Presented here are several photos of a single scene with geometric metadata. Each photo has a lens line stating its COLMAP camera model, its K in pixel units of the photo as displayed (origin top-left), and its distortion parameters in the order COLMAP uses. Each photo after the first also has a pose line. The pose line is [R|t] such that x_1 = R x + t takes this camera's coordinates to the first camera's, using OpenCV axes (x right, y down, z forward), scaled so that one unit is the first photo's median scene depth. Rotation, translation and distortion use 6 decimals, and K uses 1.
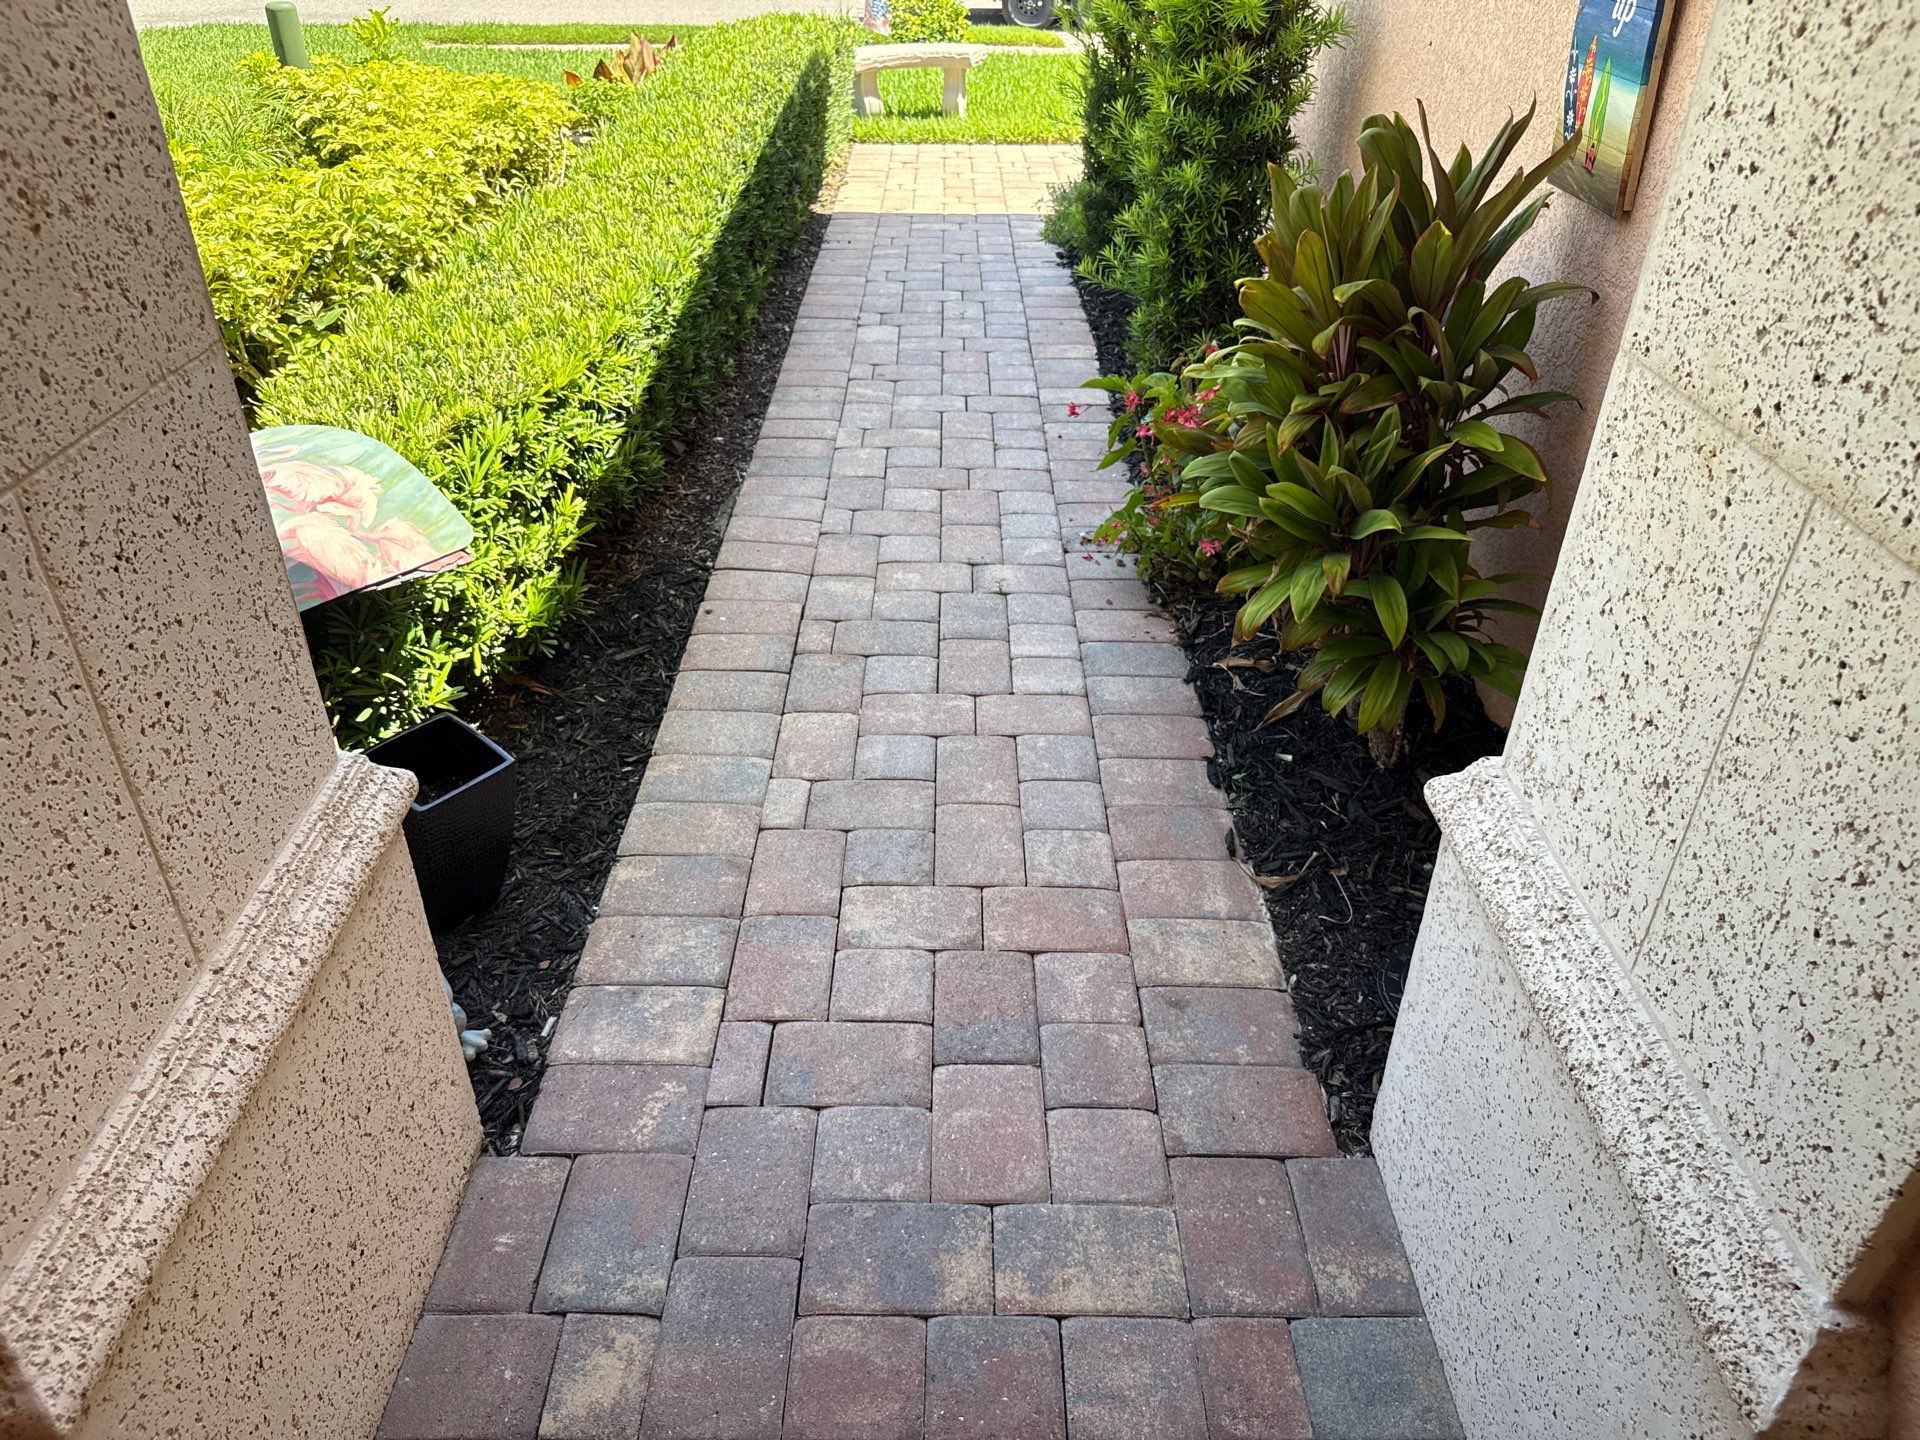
lens RADIAL K [[1352.5, 0, 938.2], [0, 1352.5, 693.6], [0, 0, 1]] dist [0.029779, -0.037894]
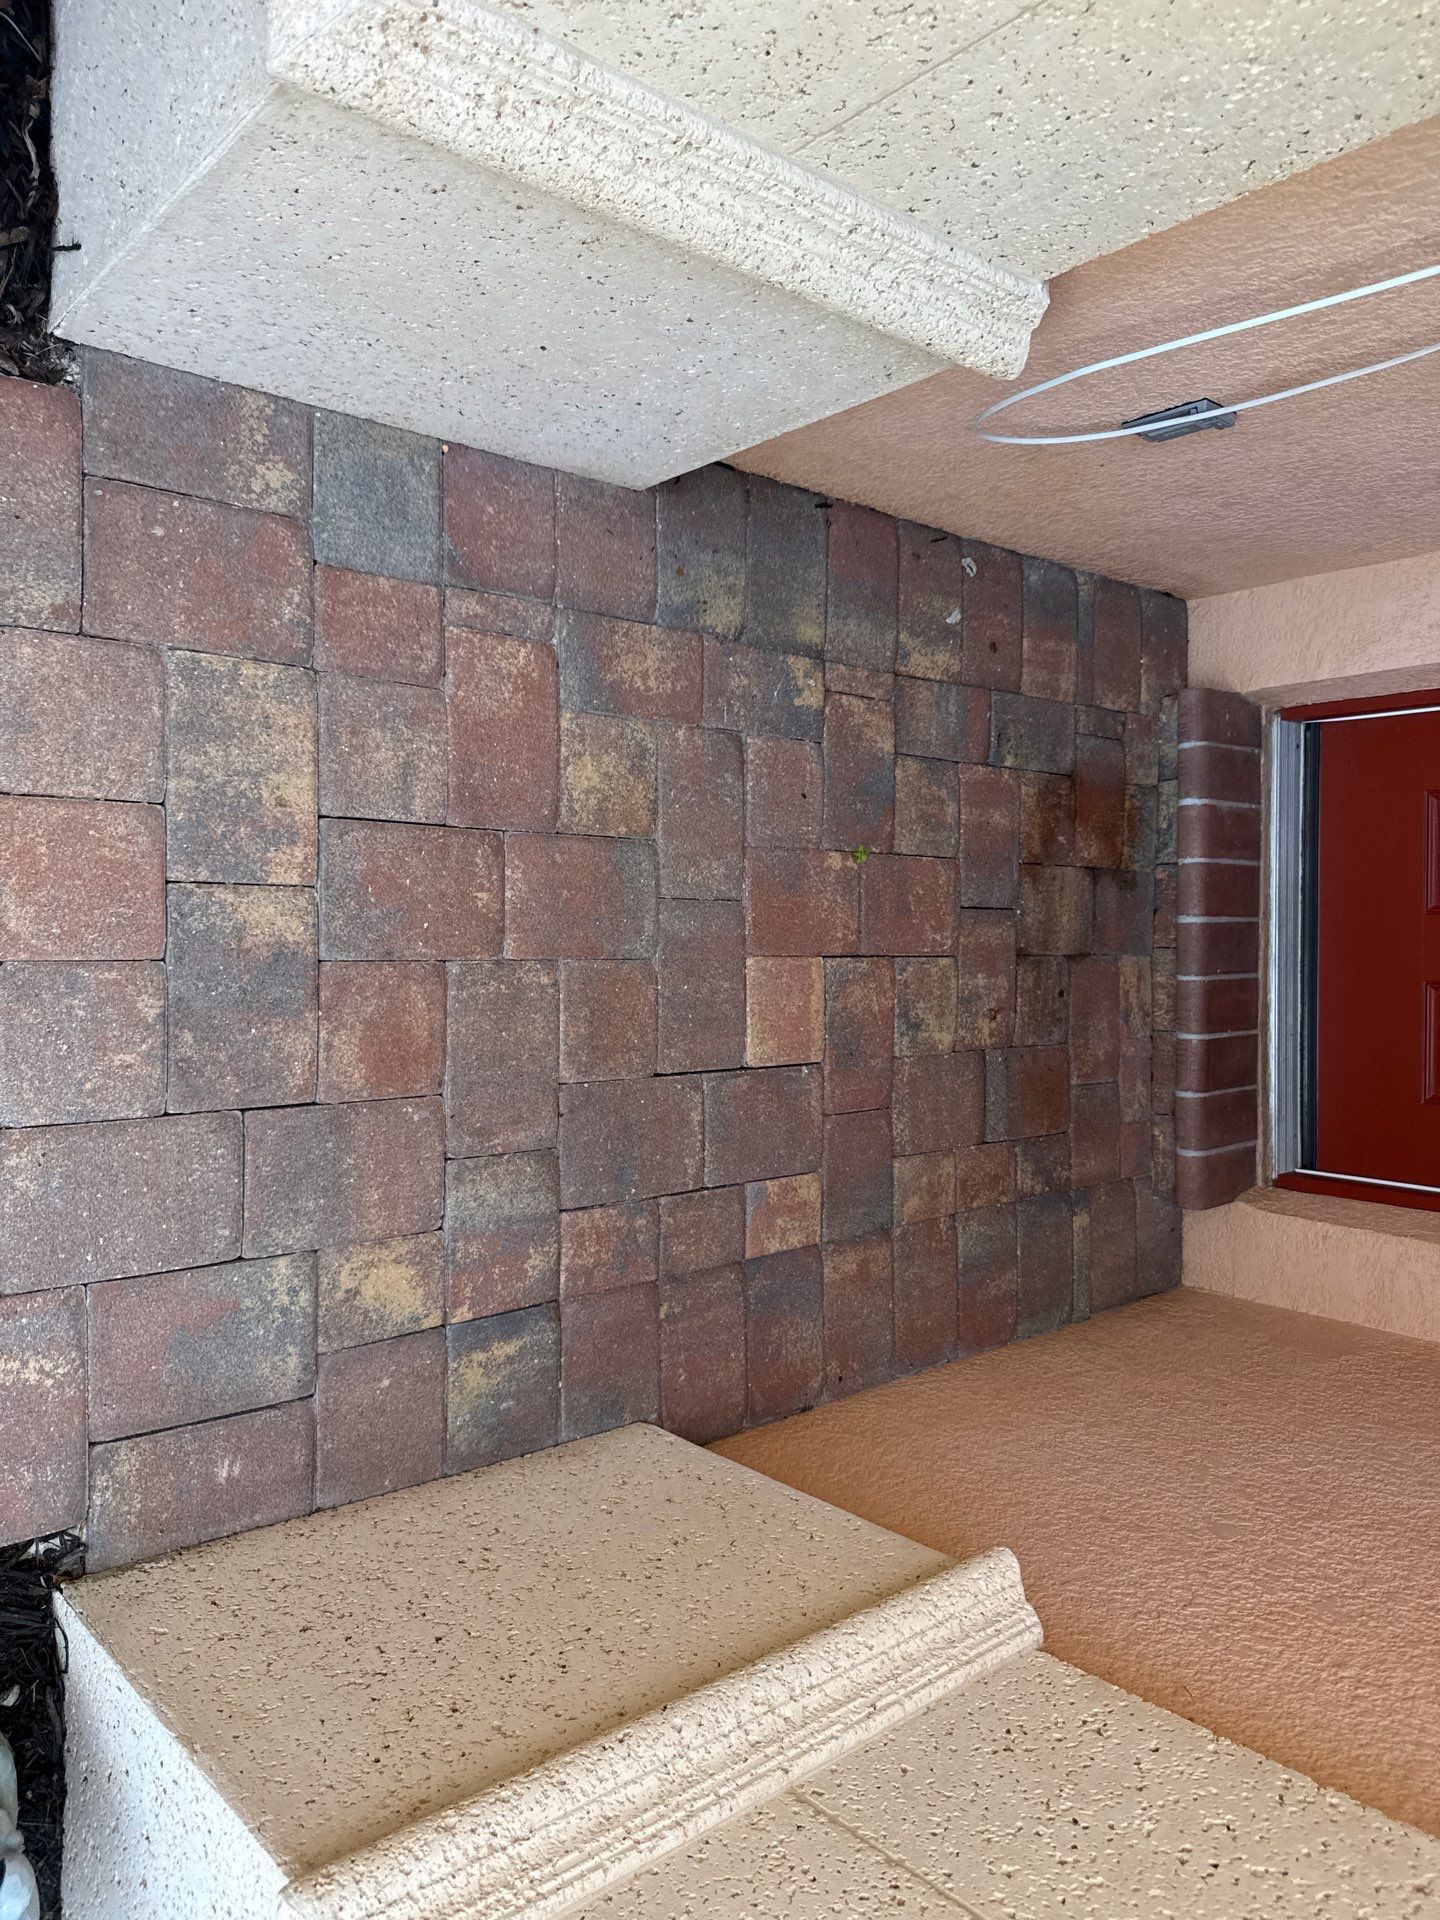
lens RADIAL K [[1352.5, 0, 731.0], [0, 1352.5, 963.3], [0, 0, 1]] dist [0.029779, -0.037894]
pose [[0.003920, -0.999508, -0.031118, 0.019407], [-0.149303, -0.031354, 0.988294, -0.477429], [-0.988784, 0.000771, -0.149353, 0.850735]]
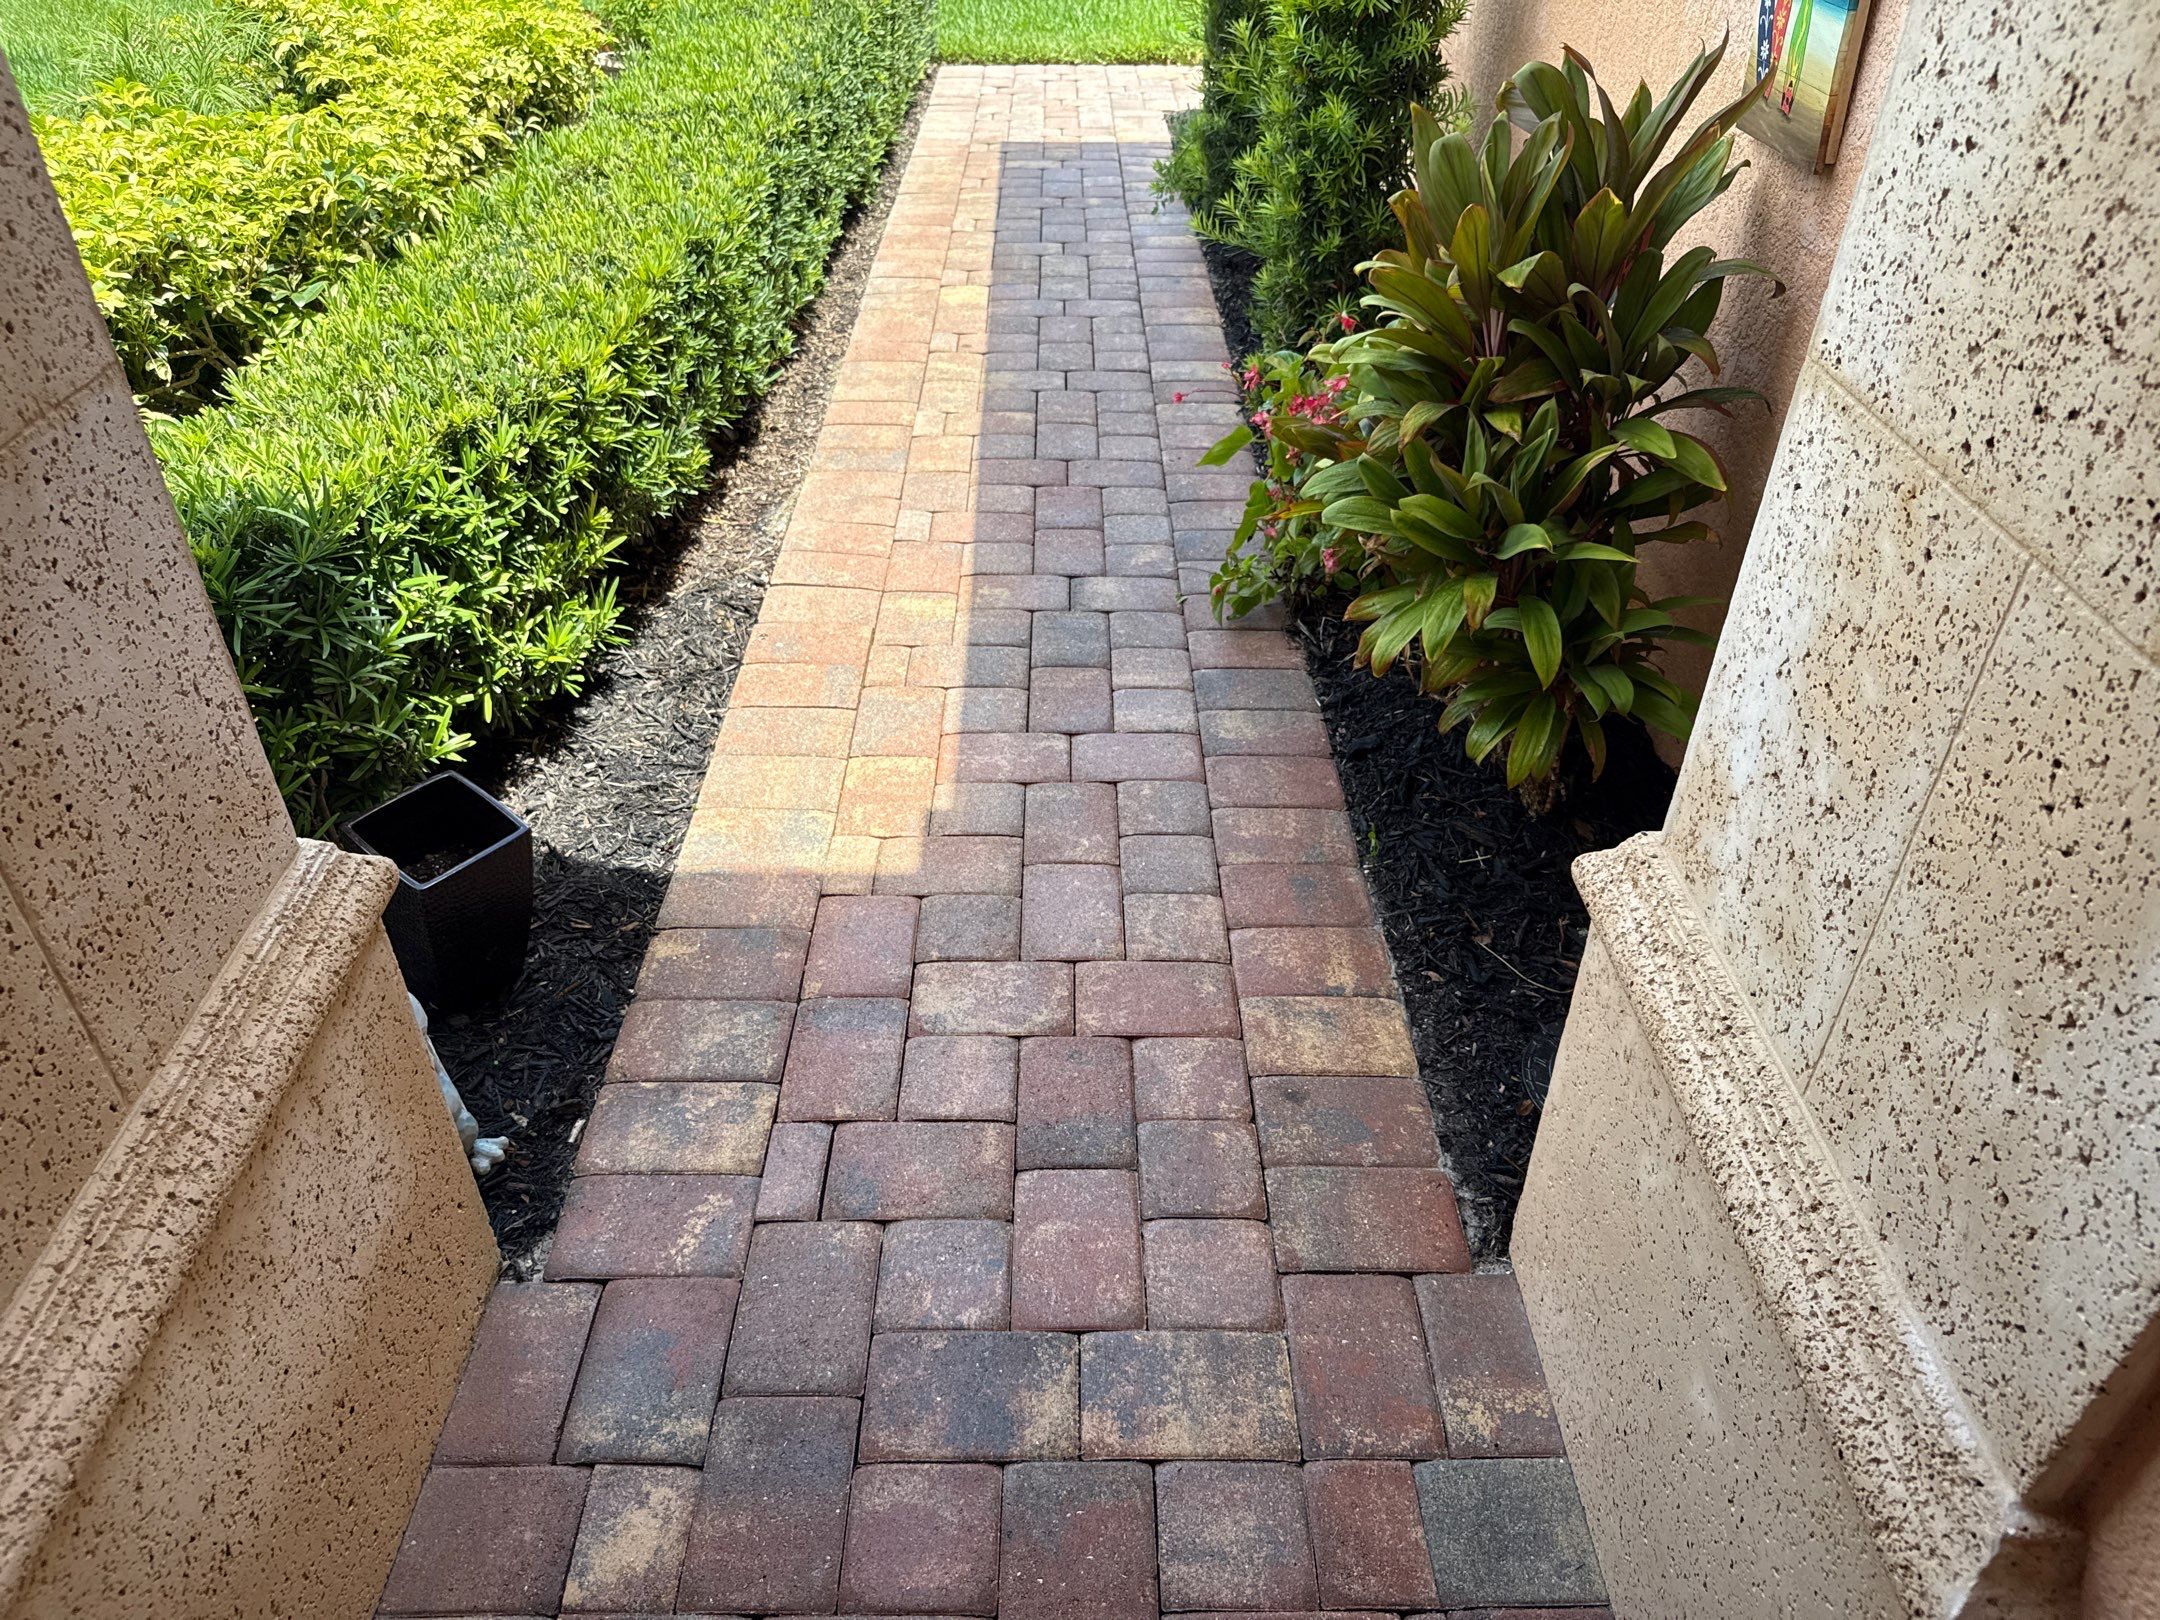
lens RADIAL K [[1521.5, 0, 1060.6], [0, 1521.5, 802.4], [0, 0, 1]] dist [0.029779, -0.037894]
pose [[0.999943, -0.009972, 0.003716, 0.029079], [0.009692, 0.997575, 0.068922, -0.037719], [-0.004394, -0.068882, 0.997615, 0.037778]]
